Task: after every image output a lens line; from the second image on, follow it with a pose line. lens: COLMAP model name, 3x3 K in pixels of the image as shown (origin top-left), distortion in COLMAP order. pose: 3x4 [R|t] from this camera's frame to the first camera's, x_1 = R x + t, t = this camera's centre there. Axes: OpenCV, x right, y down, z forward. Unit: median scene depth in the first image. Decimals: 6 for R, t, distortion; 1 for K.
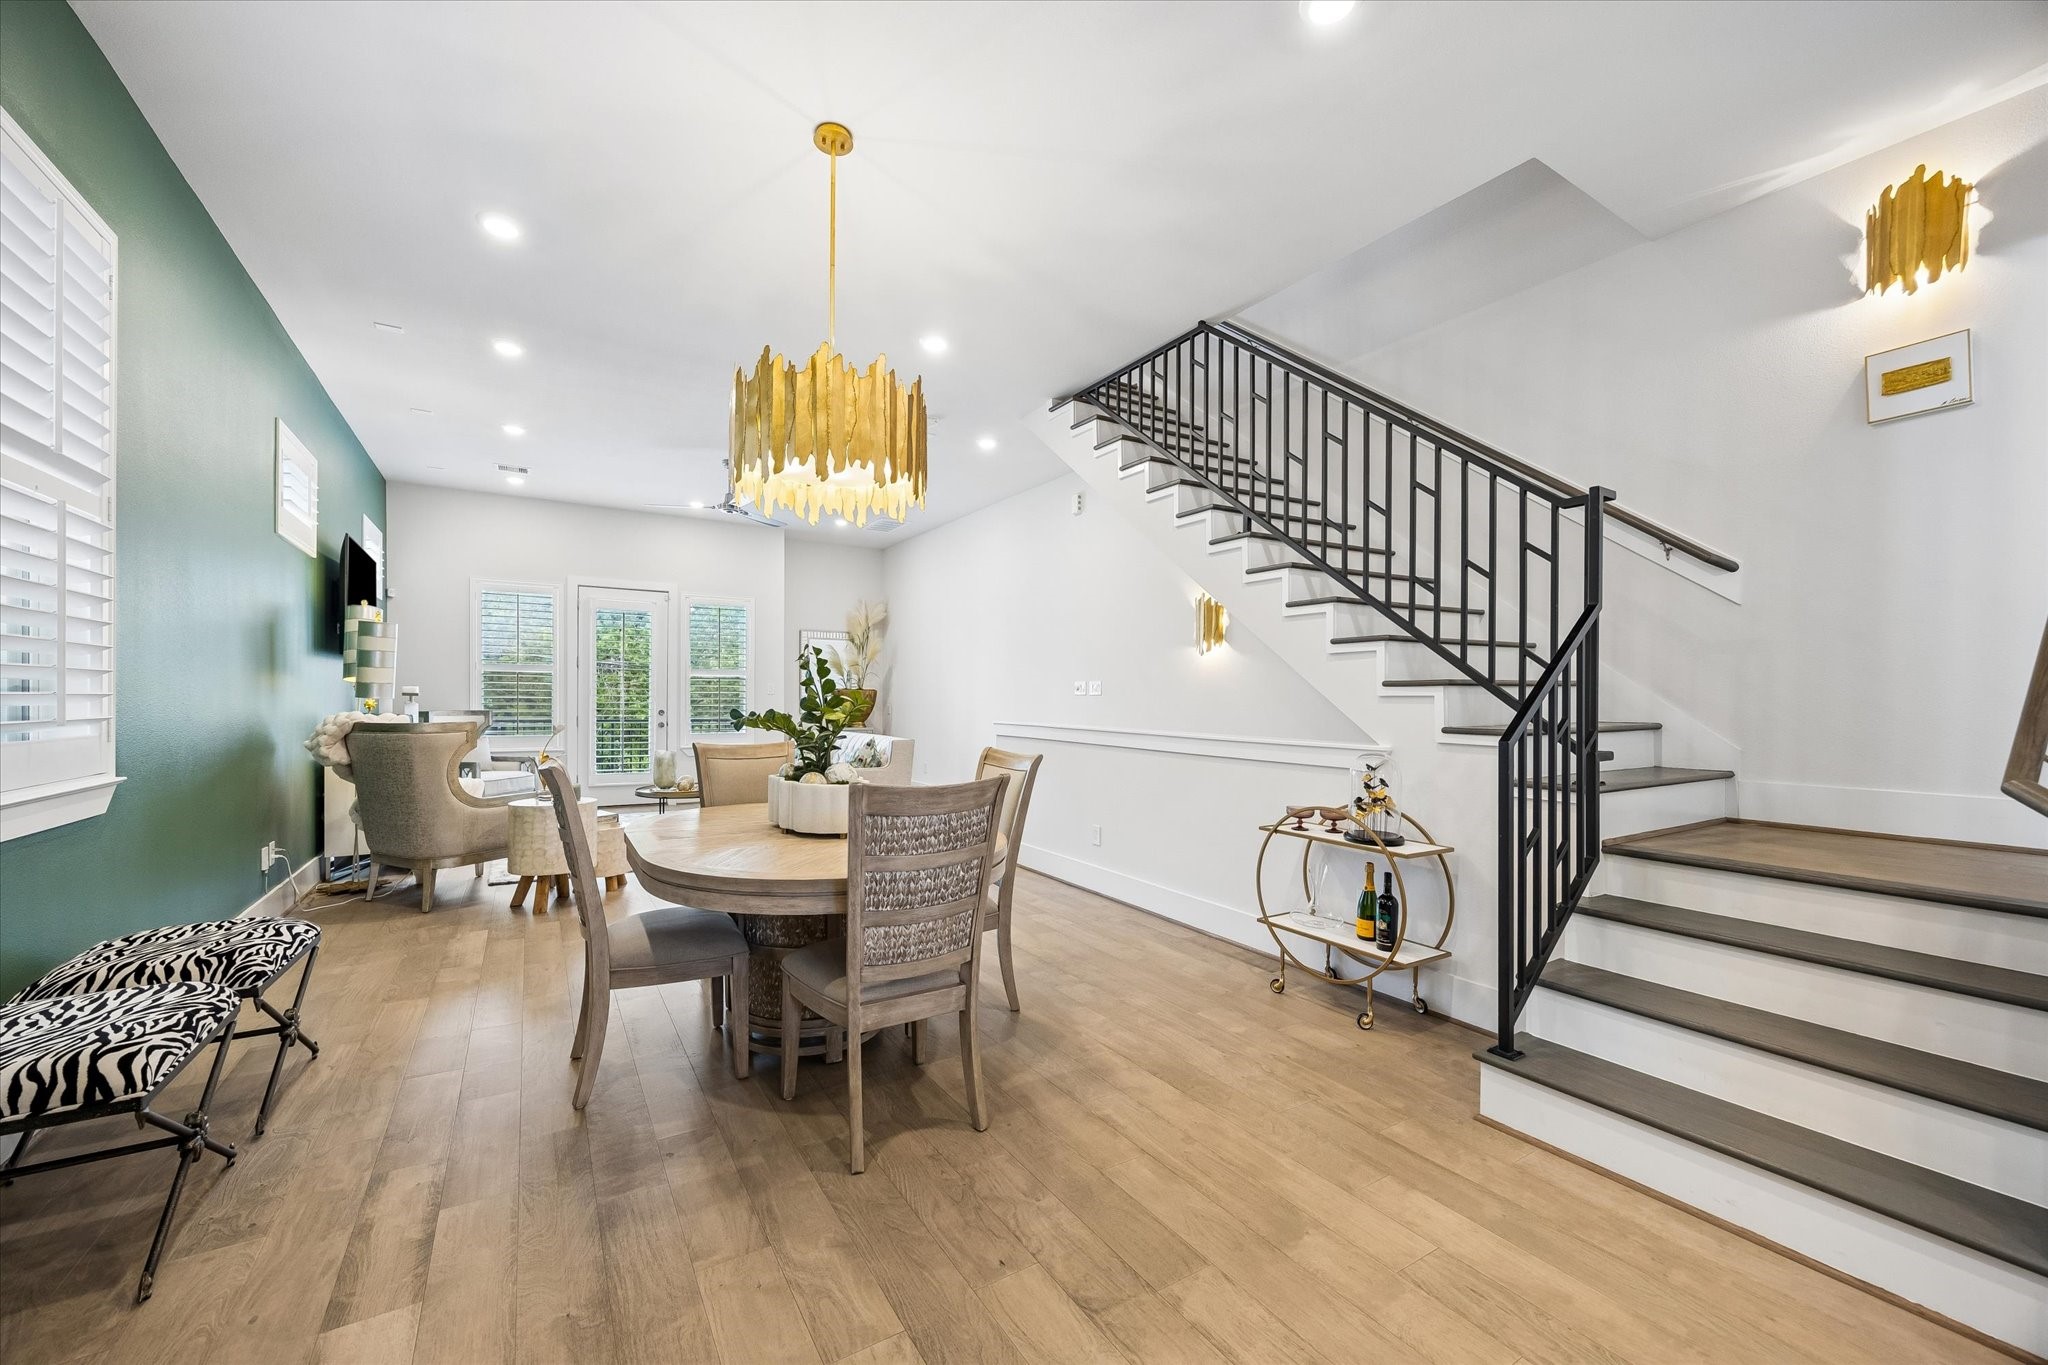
lens RADIAL K [[861.7, 0, 1019.4], [0, 861.7, 693.7], [0, 0, 1]] dist [0.004731, -0.000020]
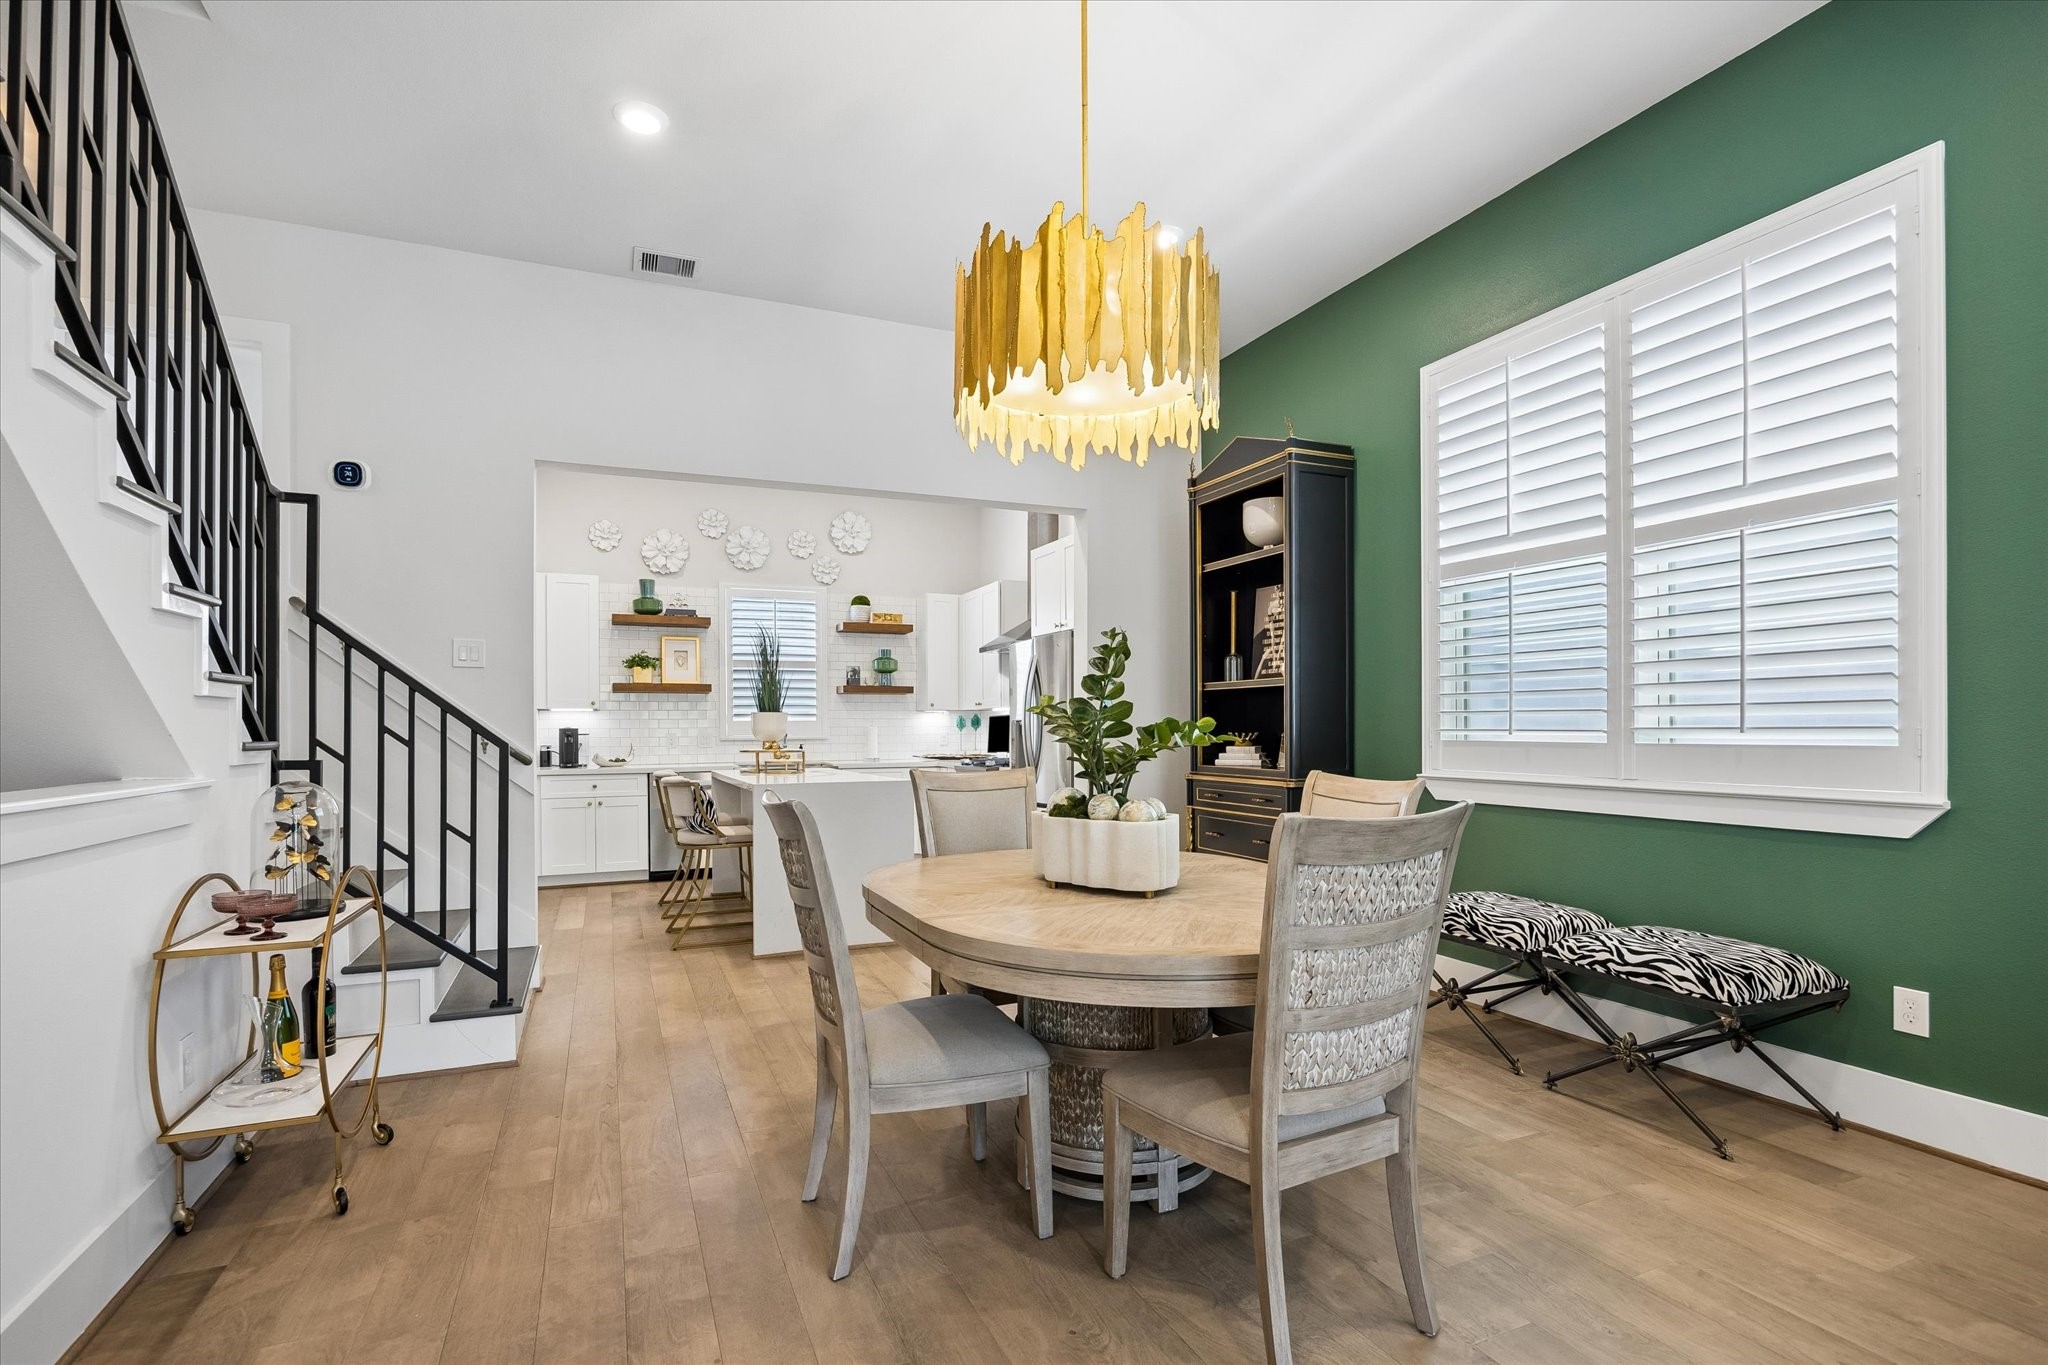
lens RADIAL K [[935.8, 0, 1013.7], [0, 935.8, 725.7], [0, 0, 1]] dist [0.006391, 0.000611]
pose [[-0.989638, -0.002859, 0.143554, -0.335783], [-0.004009, 0.999962, -0.007727, 0.037645], [-0.143526, -0.008222, -0.989612, 2.247578]]
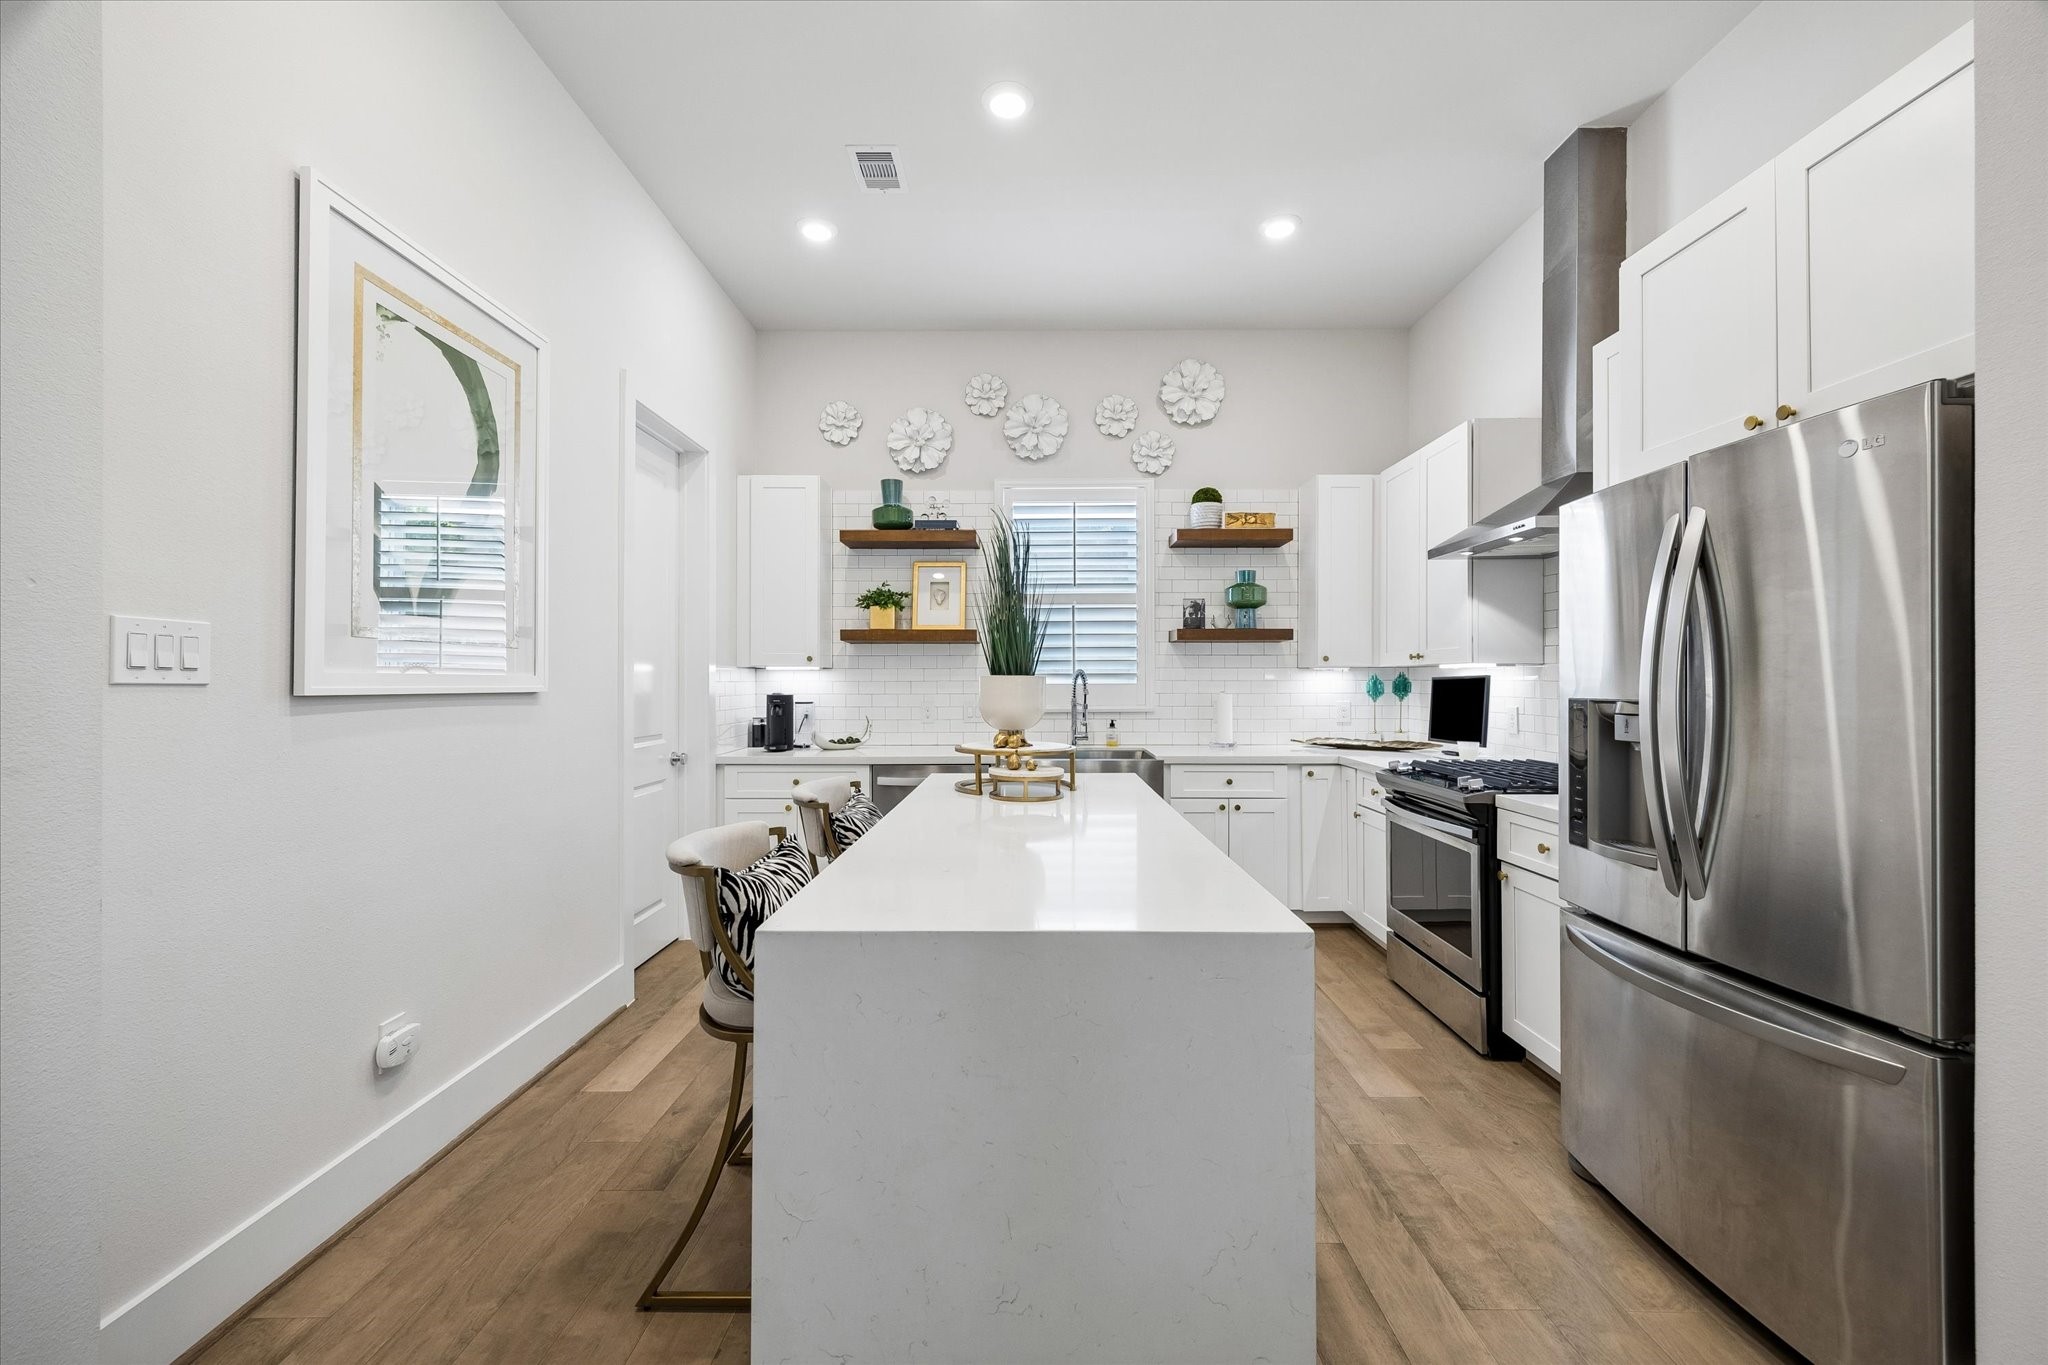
lens RADIAL K [[861.7, 0, 1021.6], [0, 861.7, 668.4], [0, 0, 1]] dist [0.004731, -0.000020]
pose [[-0.848032, -0.002355, 0.529940, 0.038652], [-0.010536, 0.999867, -0.012417, -0.015416], [-0.529840, -0.016113, -0.847945, 0.759271]]
